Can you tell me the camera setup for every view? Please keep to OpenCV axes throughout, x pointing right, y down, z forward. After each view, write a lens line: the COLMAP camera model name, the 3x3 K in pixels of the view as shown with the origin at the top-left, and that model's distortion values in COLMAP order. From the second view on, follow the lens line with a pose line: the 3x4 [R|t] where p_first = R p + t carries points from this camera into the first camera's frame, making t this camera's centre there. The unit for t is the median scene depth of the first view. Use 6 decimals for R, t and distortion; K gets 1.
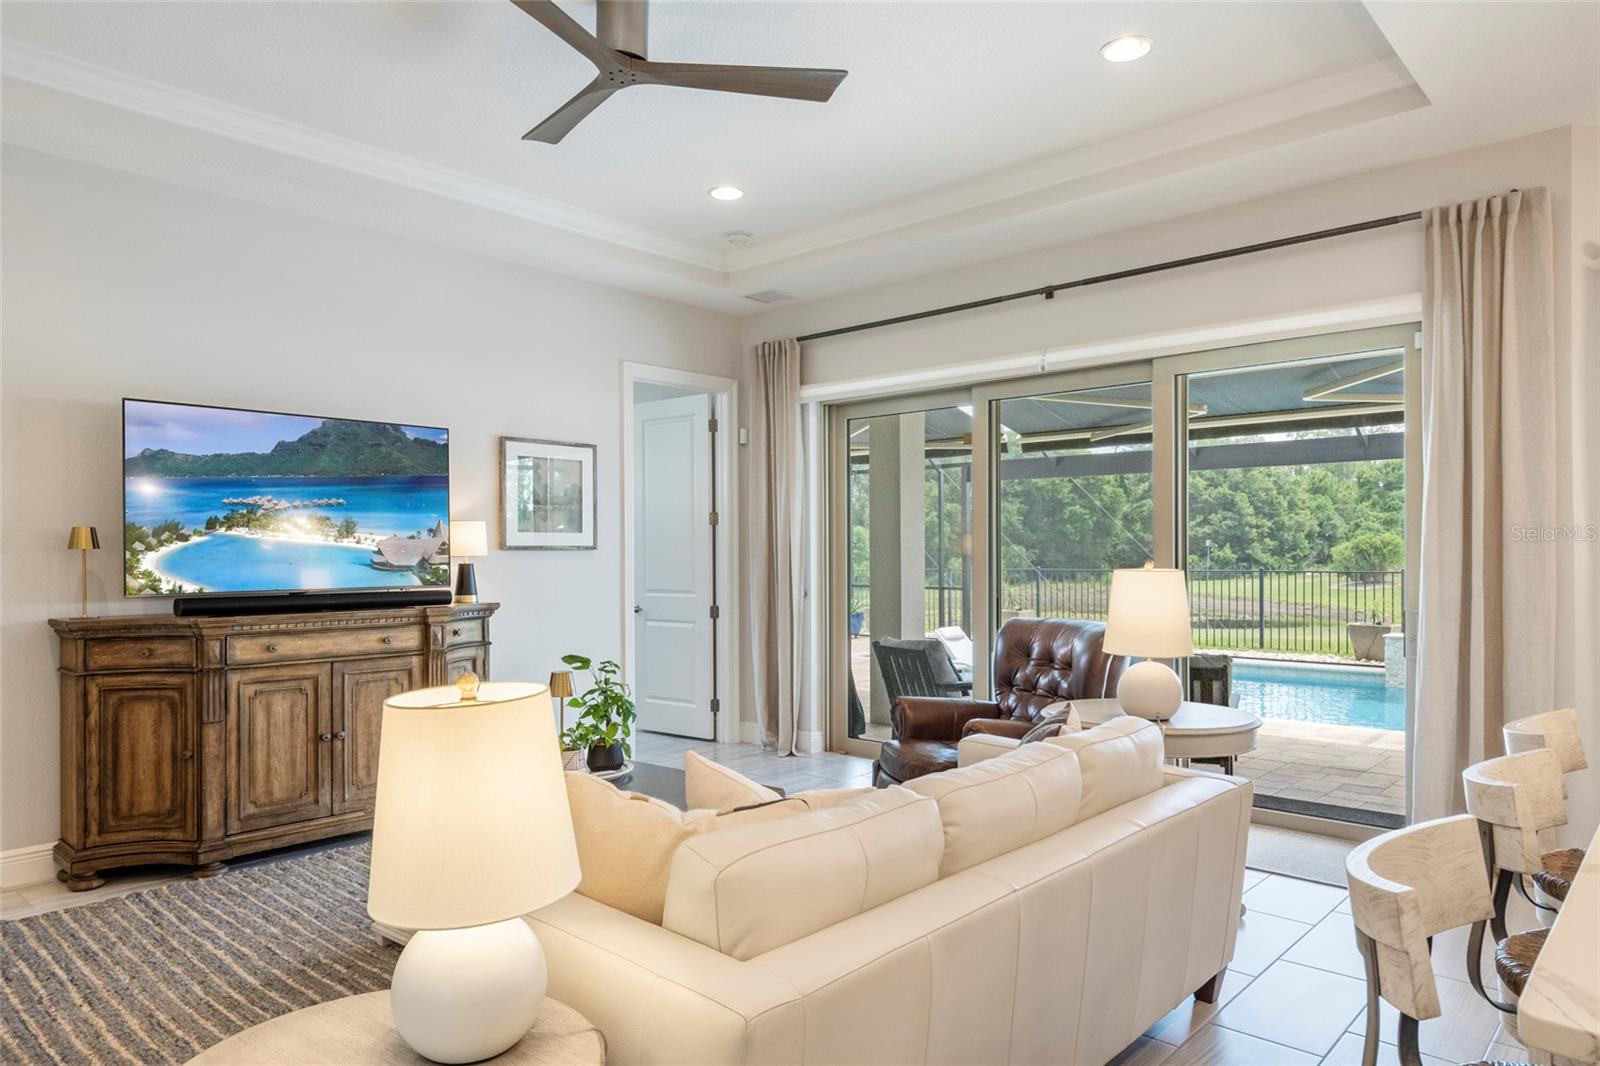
lens RADIAL K [[1009.7, 0, 796.2], [0, 1009.7, 541.9], [0, 0, 1]] dist [0.008930, -0.001180]
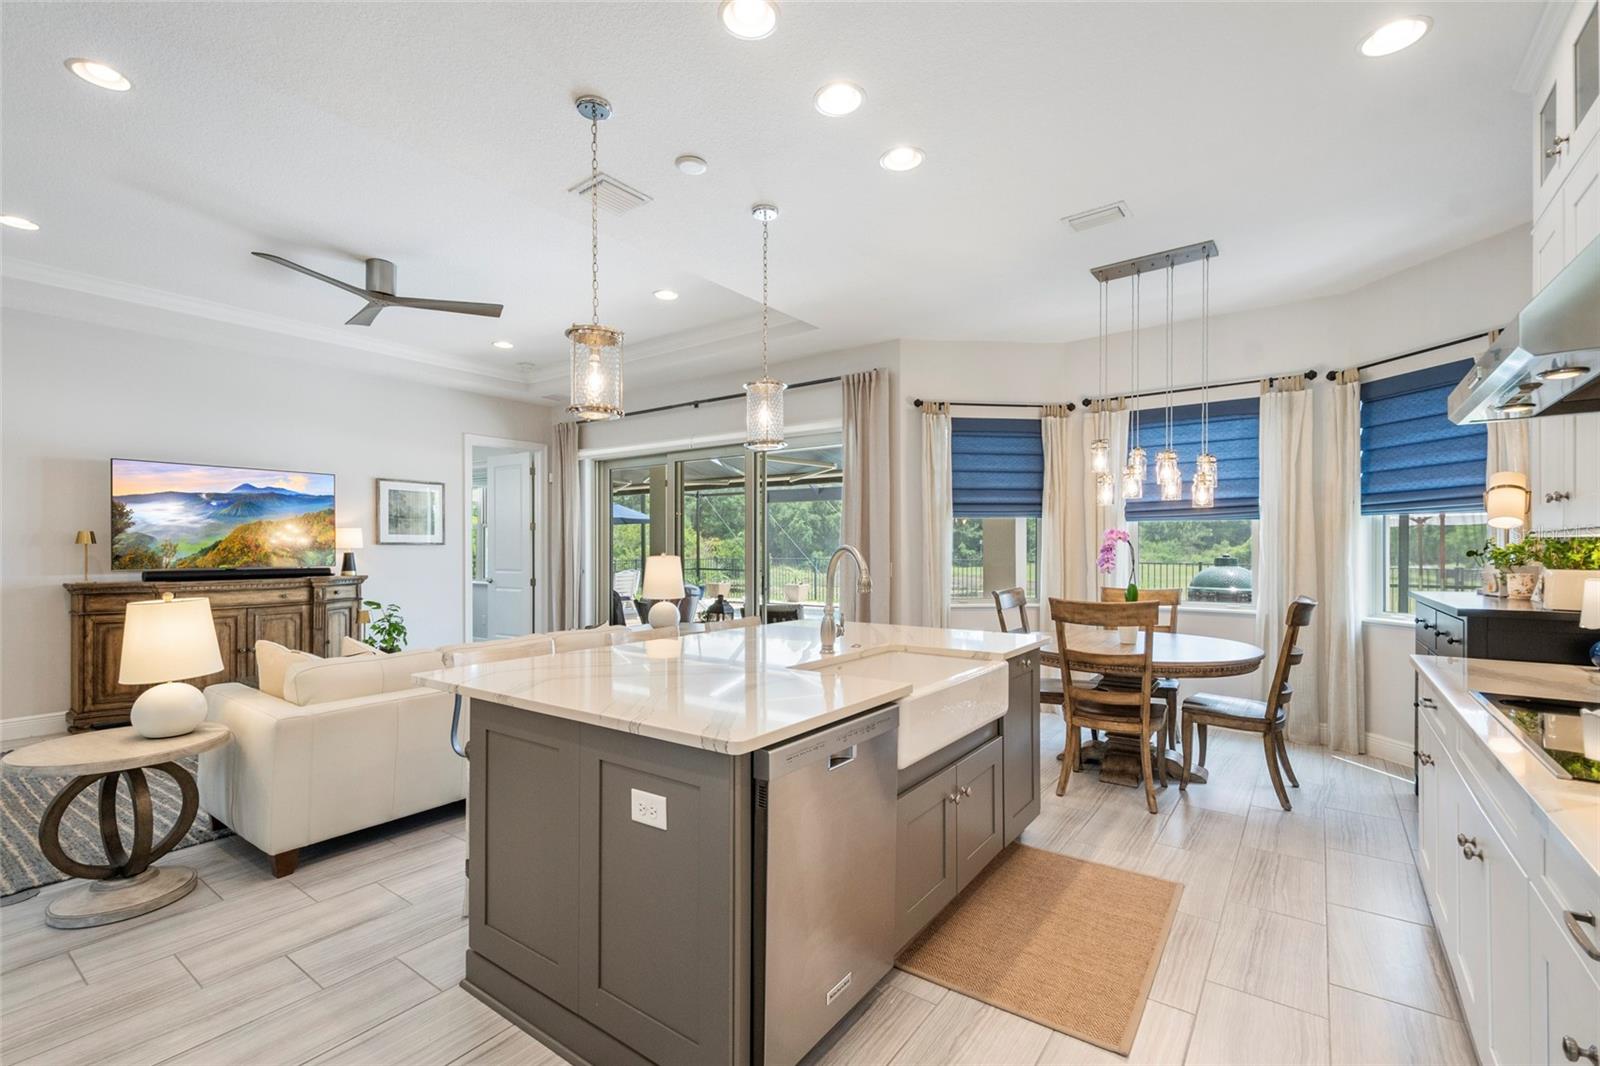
lens RADIAL K [[704.7, 0, 802.0], [0, 704.7, 538.0], [0, 0, 1]] dist [0.009577, -0.001401]
pose [[0.993516, 0.006005, 0.113538, 0.361845], [-0.005696, 0.999979, -0.003047, -0.005341], [-0.113554, 0.002381, 0.993529, -0.338301]]
